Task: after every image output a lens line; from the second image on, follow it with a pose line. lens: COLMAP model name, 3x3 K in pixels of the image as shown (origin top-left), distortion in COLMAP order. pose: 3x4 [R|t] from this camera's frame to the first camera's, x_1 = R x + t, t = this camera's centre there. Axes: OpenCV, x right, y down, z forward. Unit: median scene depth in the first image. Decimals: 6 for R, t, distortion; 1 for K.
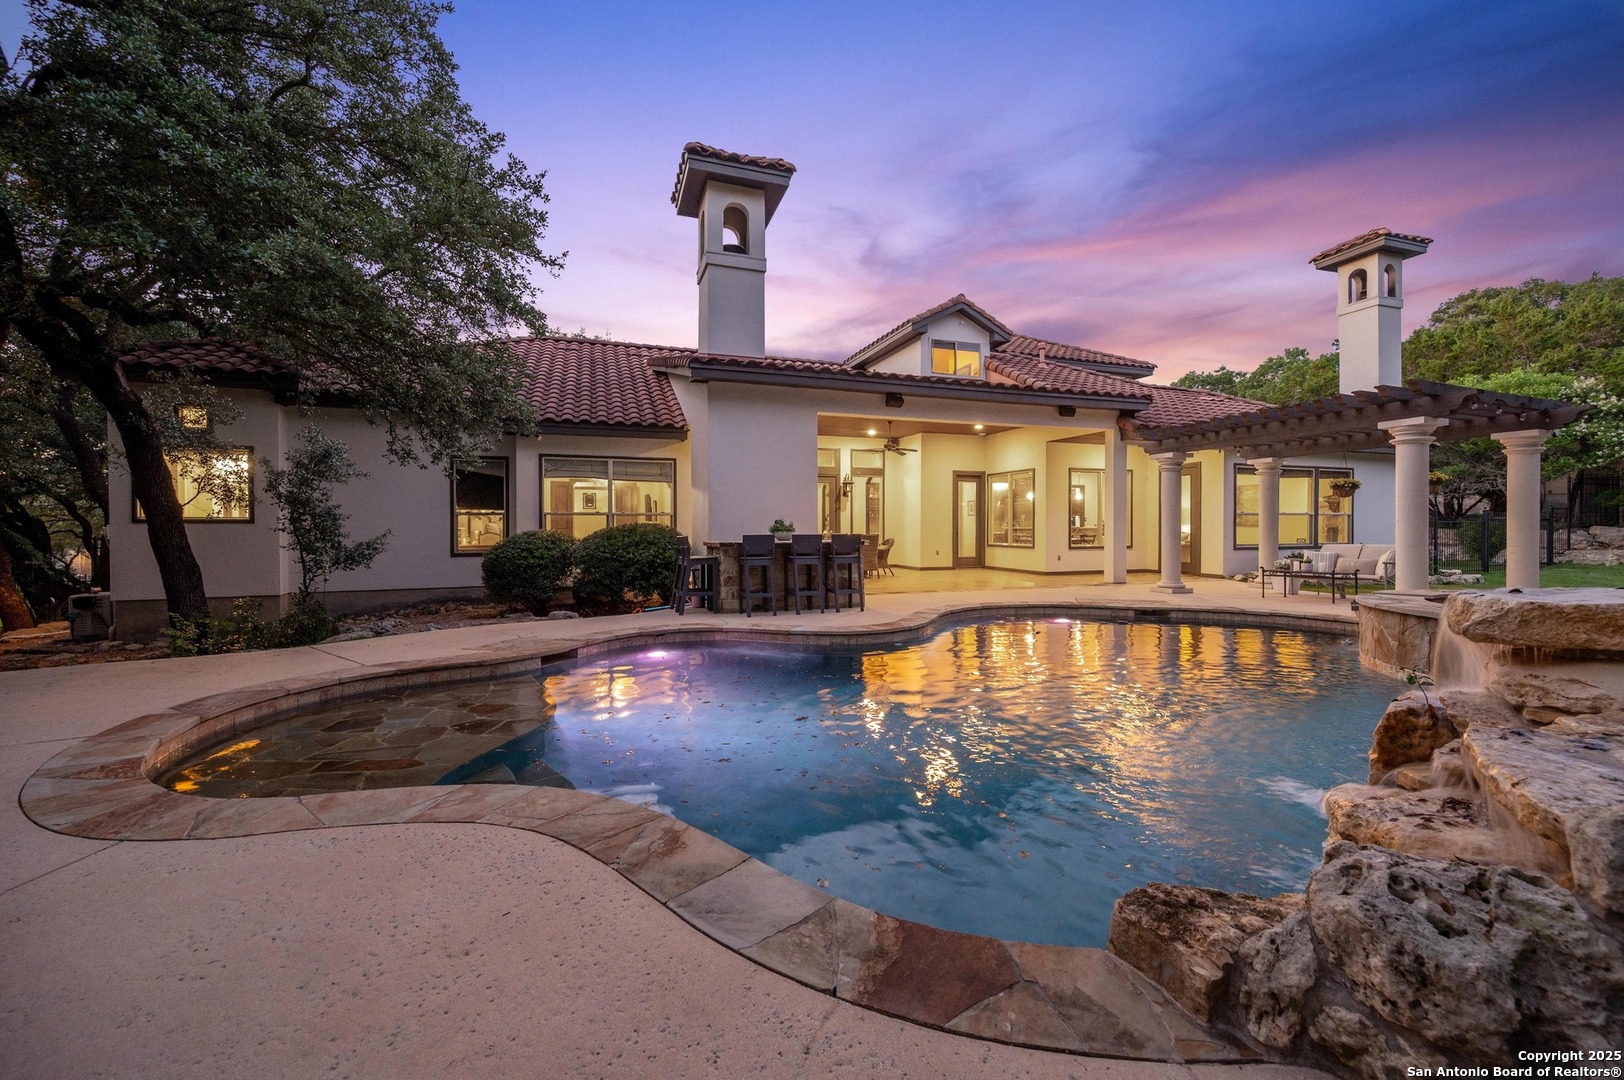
lens RADIAL K [[648.3, 0, 816.0], [0, 648.3, 532.8], [0, 0, 1]] dist [-0.000319, 0.000721]
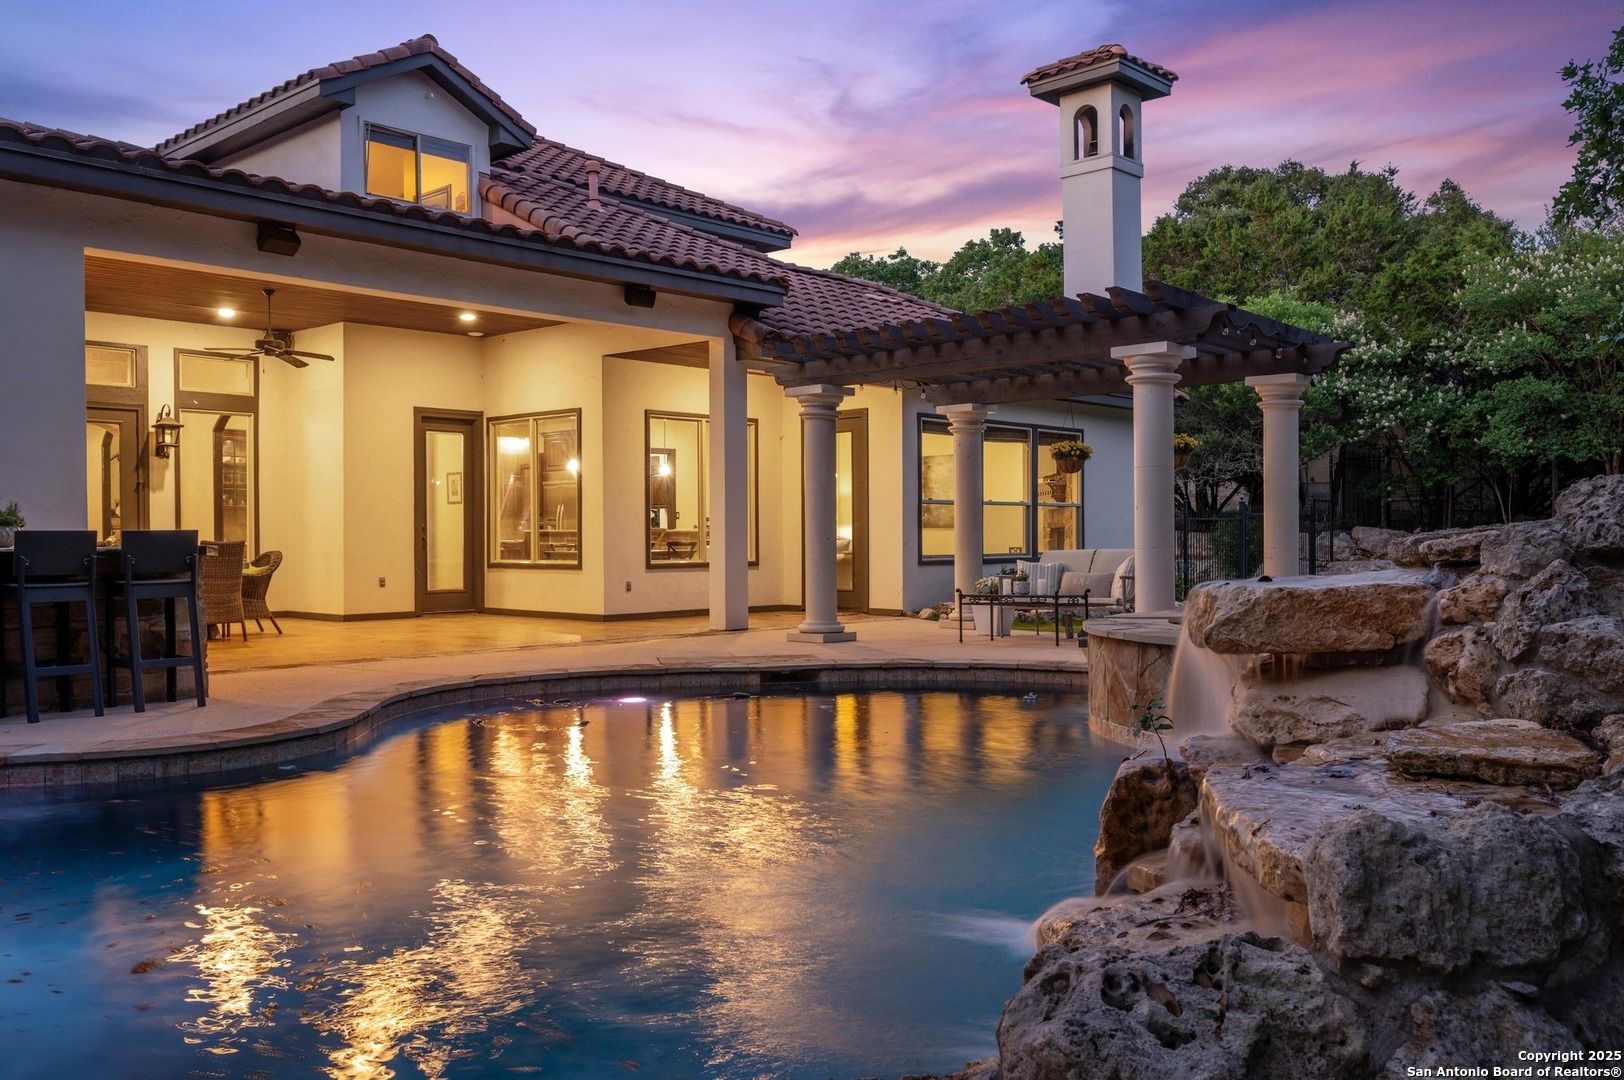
lens RADIAL K [[1351.5, 0, 810.2], [0, 1351.5, 545.6], [0, 0, 1]] dist [-0.000480, -0.001198]
pose [[0.882293, -0.006507, 0.470656, 0.003568], [0.008672, 0.999959, -0.002432, 0.012846], [-0.470621, 0.006228, 0.882314, -0.000965]]
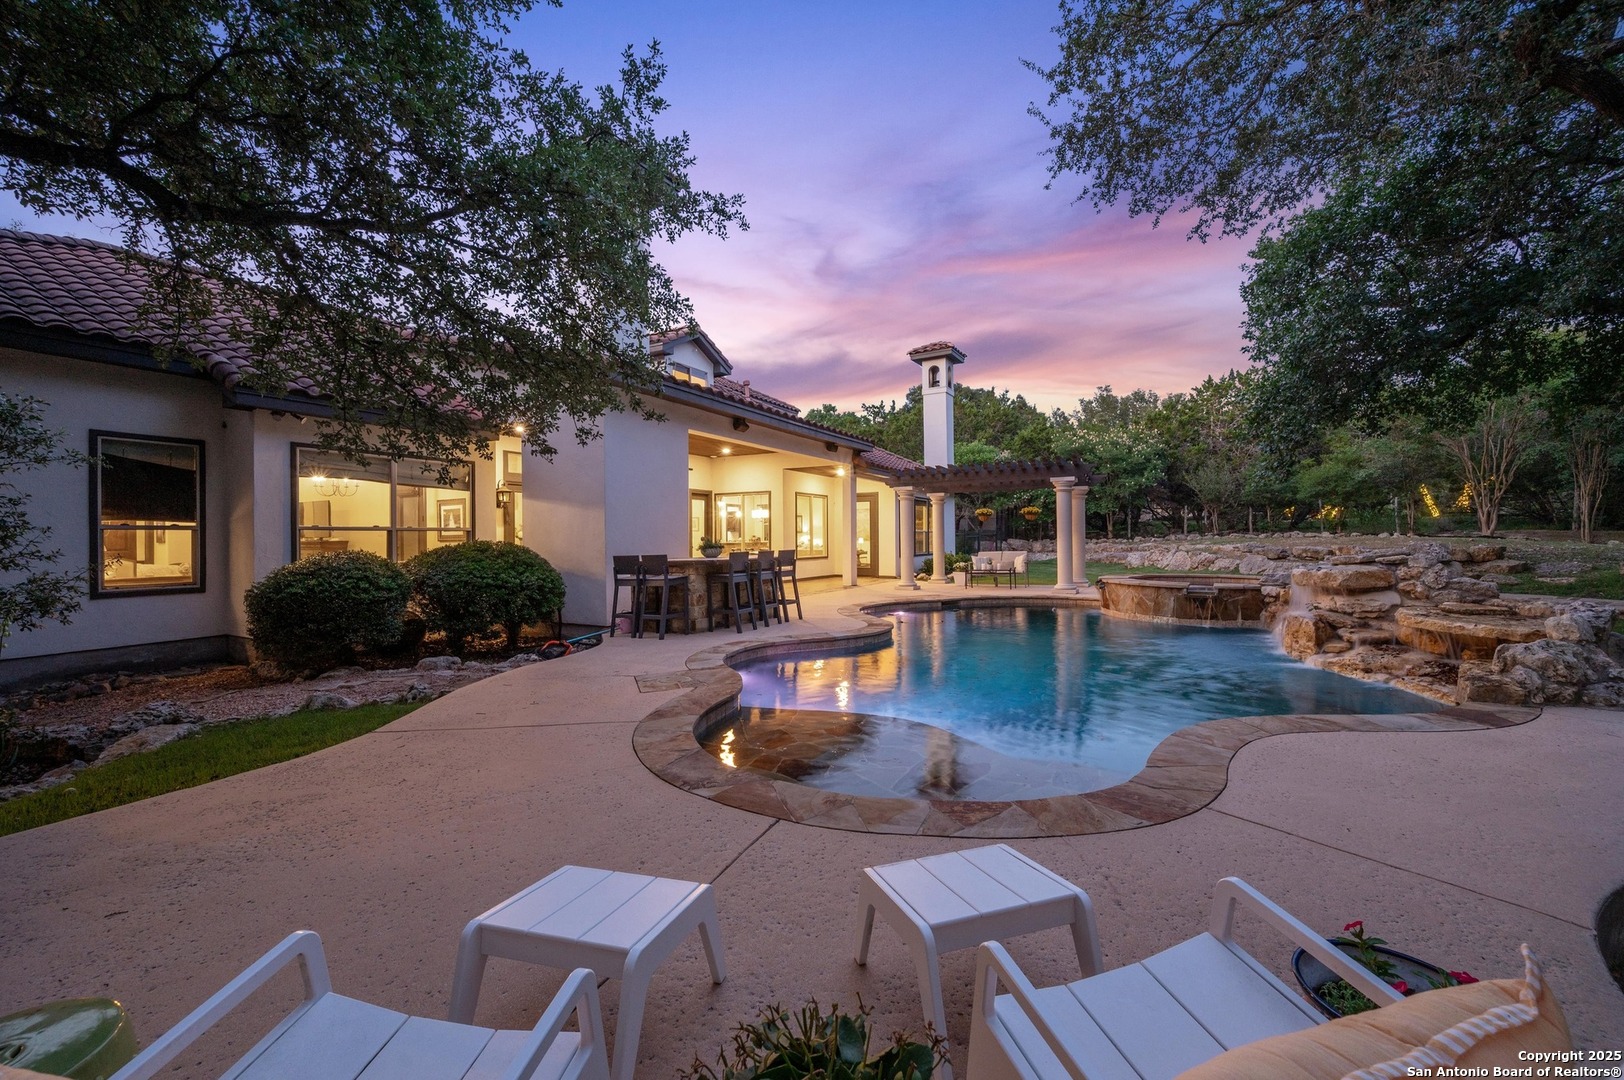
lens RADIAL K [[648.3, 0, 816.0], [0, 648.3, 532.8], [0, 0, 1]] dist [-0.000319, 0.000721]
pose [[0.747781, 0.001404, 0.663944, -0.448195], [0.012791, 0.999782, -0.016521, -0.005693], [-0.663823, 0.020847, 0.747599, 0.103803]]
